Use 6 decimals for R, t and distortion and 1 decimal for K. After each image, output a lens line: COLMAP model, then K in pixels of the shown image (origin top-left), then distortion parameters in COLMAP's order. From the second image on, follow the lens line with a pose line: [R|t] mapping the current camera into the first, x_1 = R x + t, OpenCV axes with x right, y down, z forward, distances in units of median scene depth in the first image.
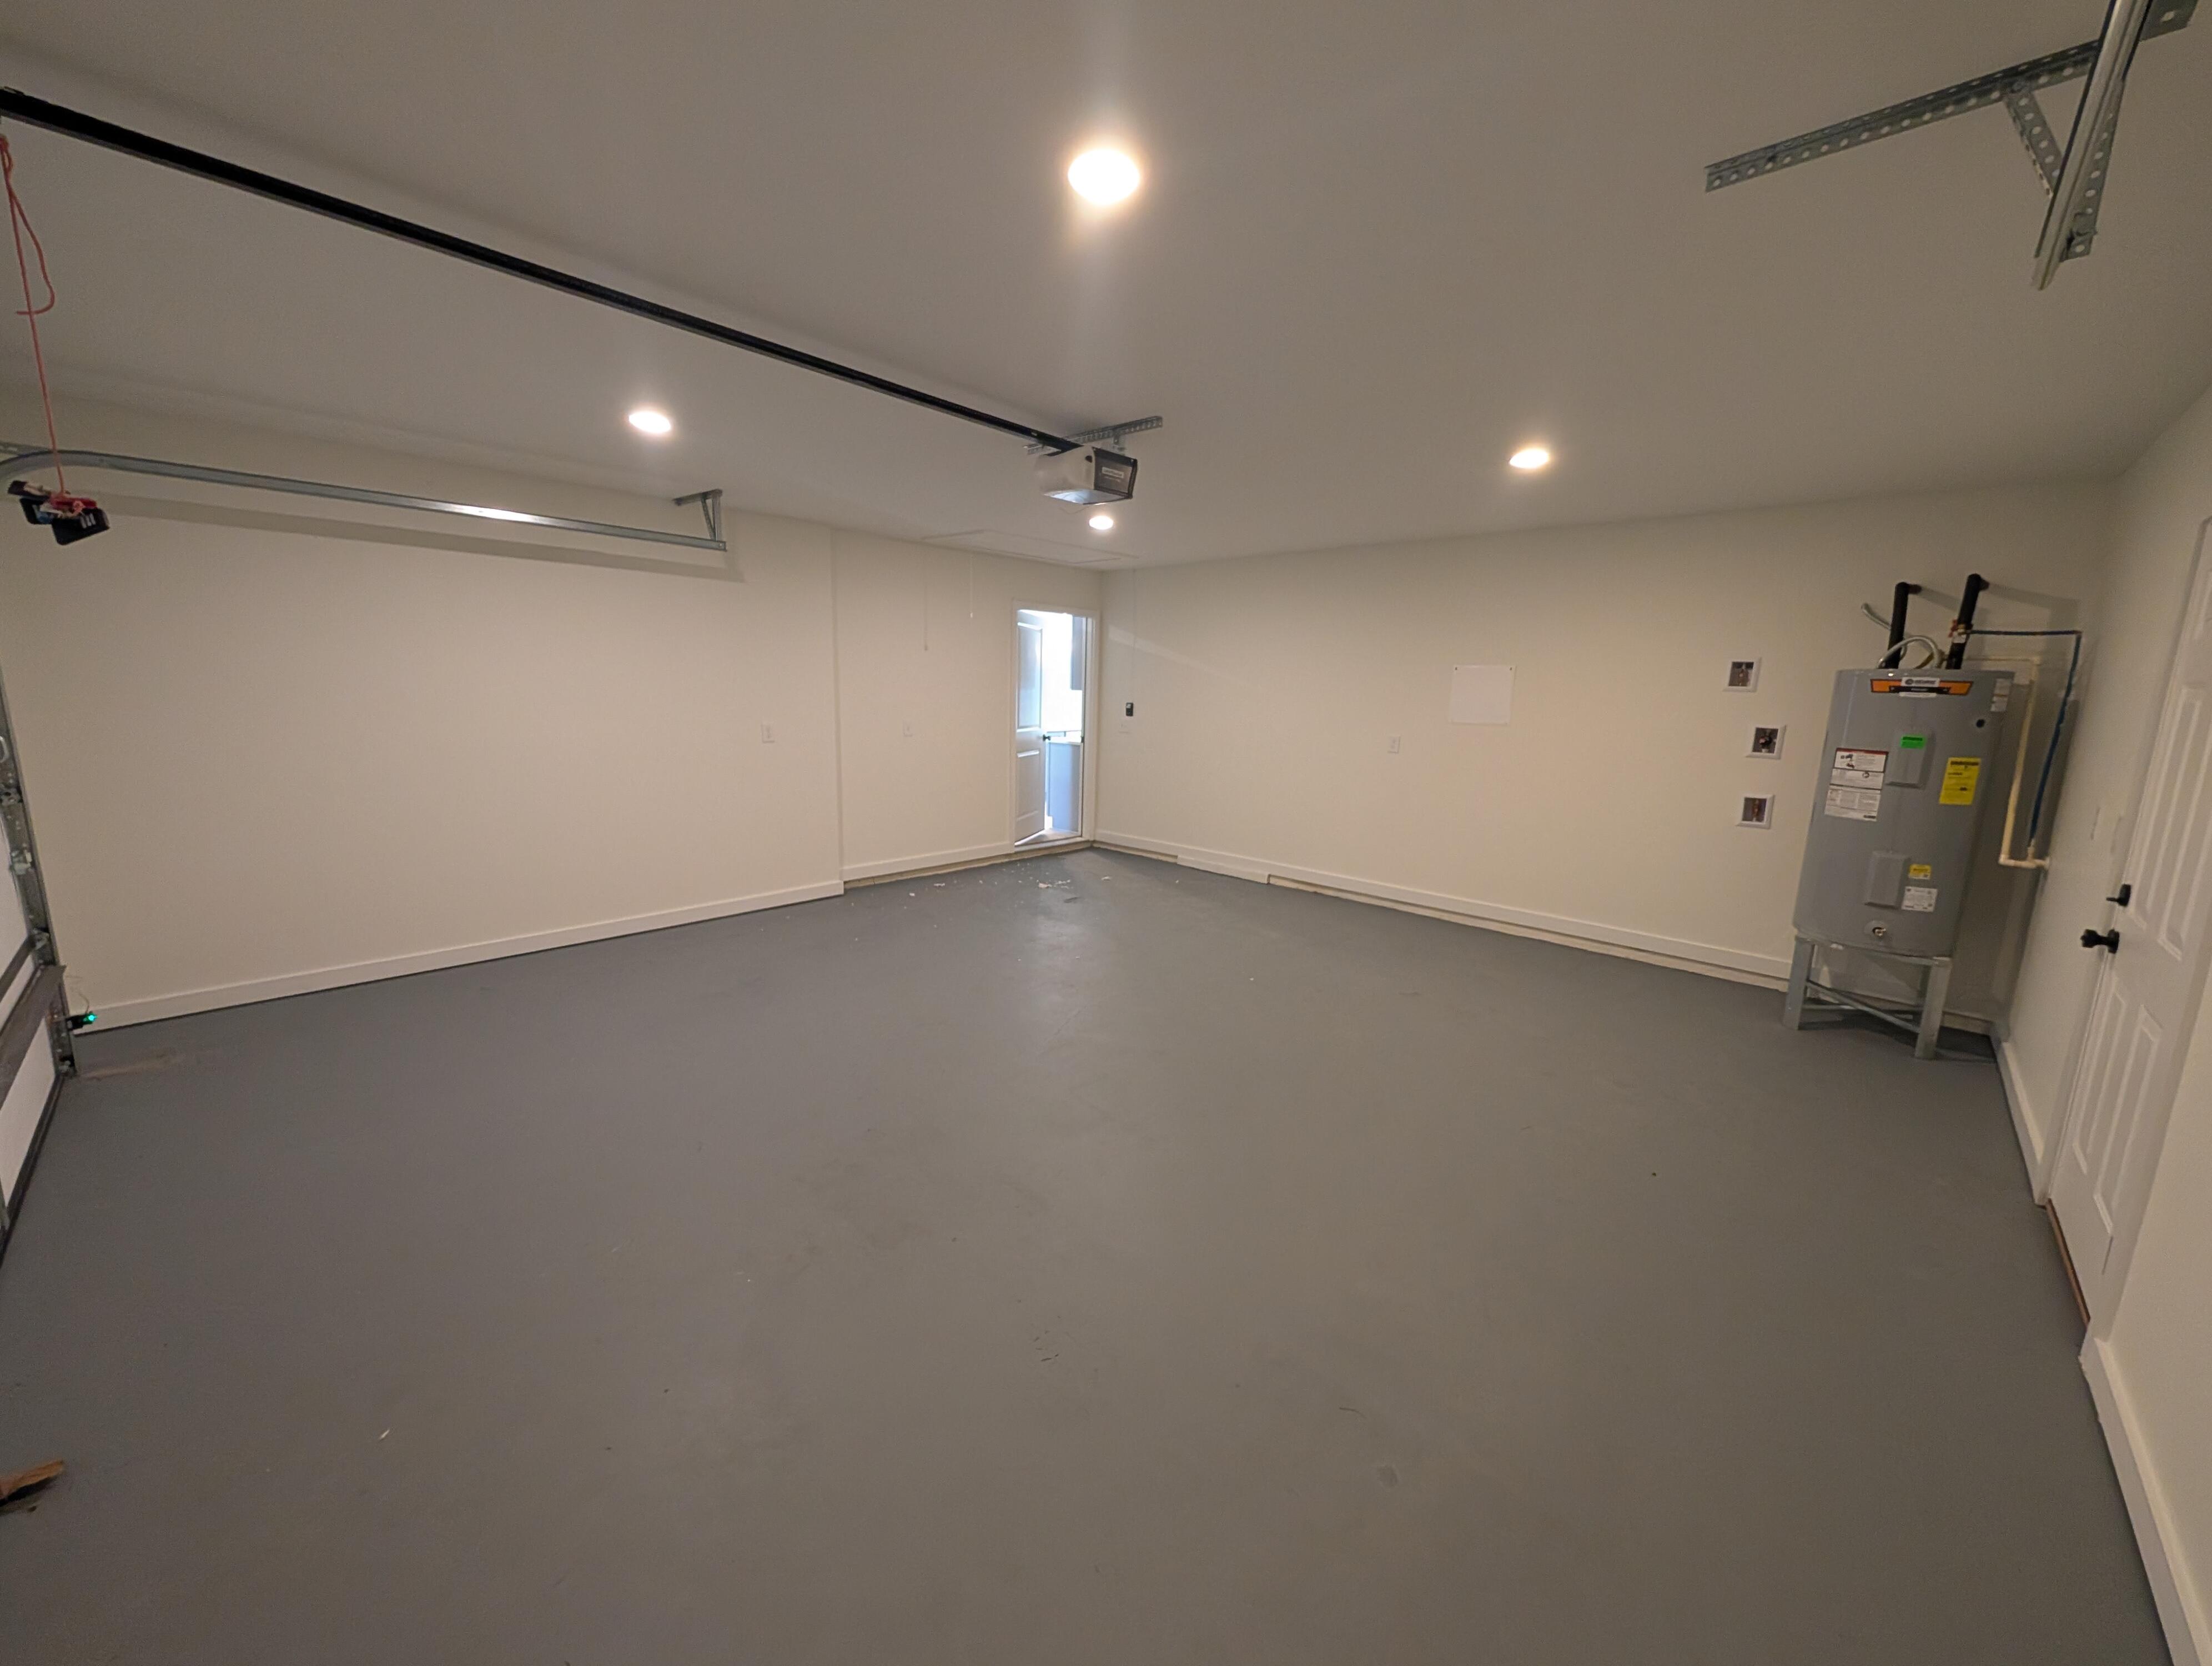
lens RADIAL K [[835.1, 0, 1111.0], [0, 835.1, 828.4], [0, 0, 1]] dist [-0.001473, 0.000364]
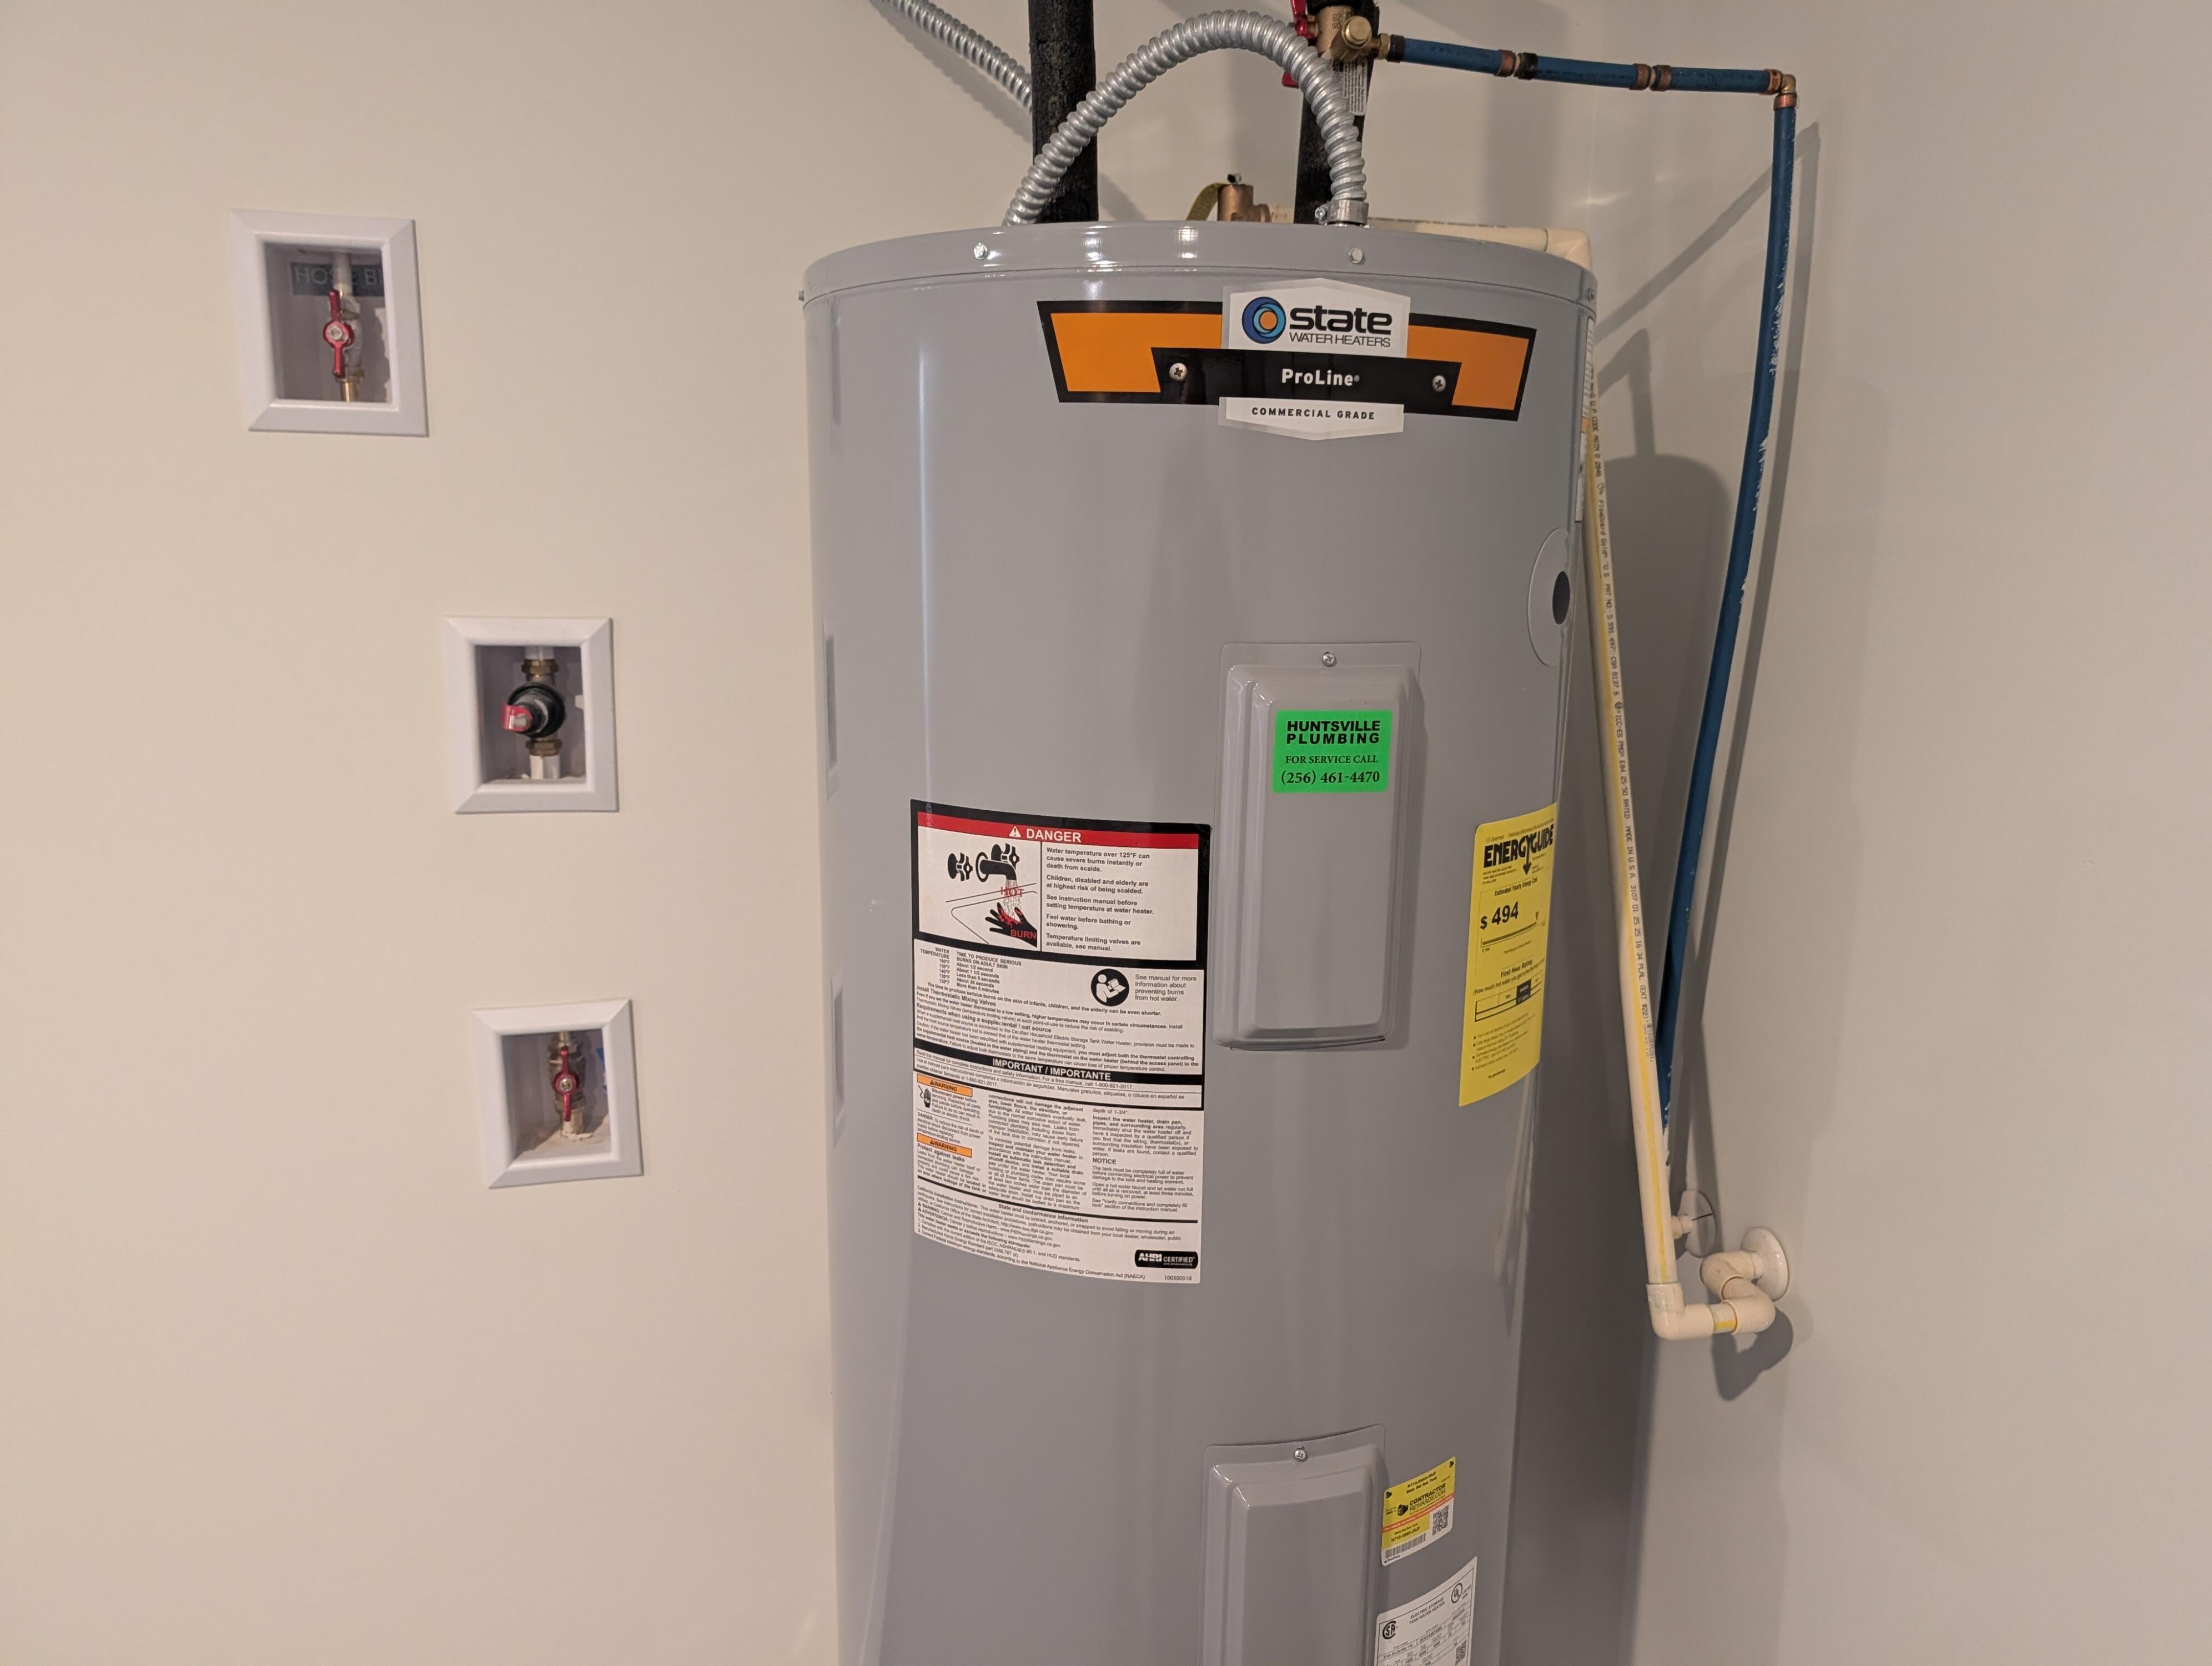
lens RADIAL K [[1601.0, 0, 1106.0], [0, 1601.0, 833.0], [0, 0, 1]] dist [0.011298, 0.001264]
pose [[0.578051, -0.185656, 0.794600, 0.687532], [0.145552, 0.981616, 0.123466, -0.123925], [-0.802914, 0.044286, 0.594447, 0.831844]]
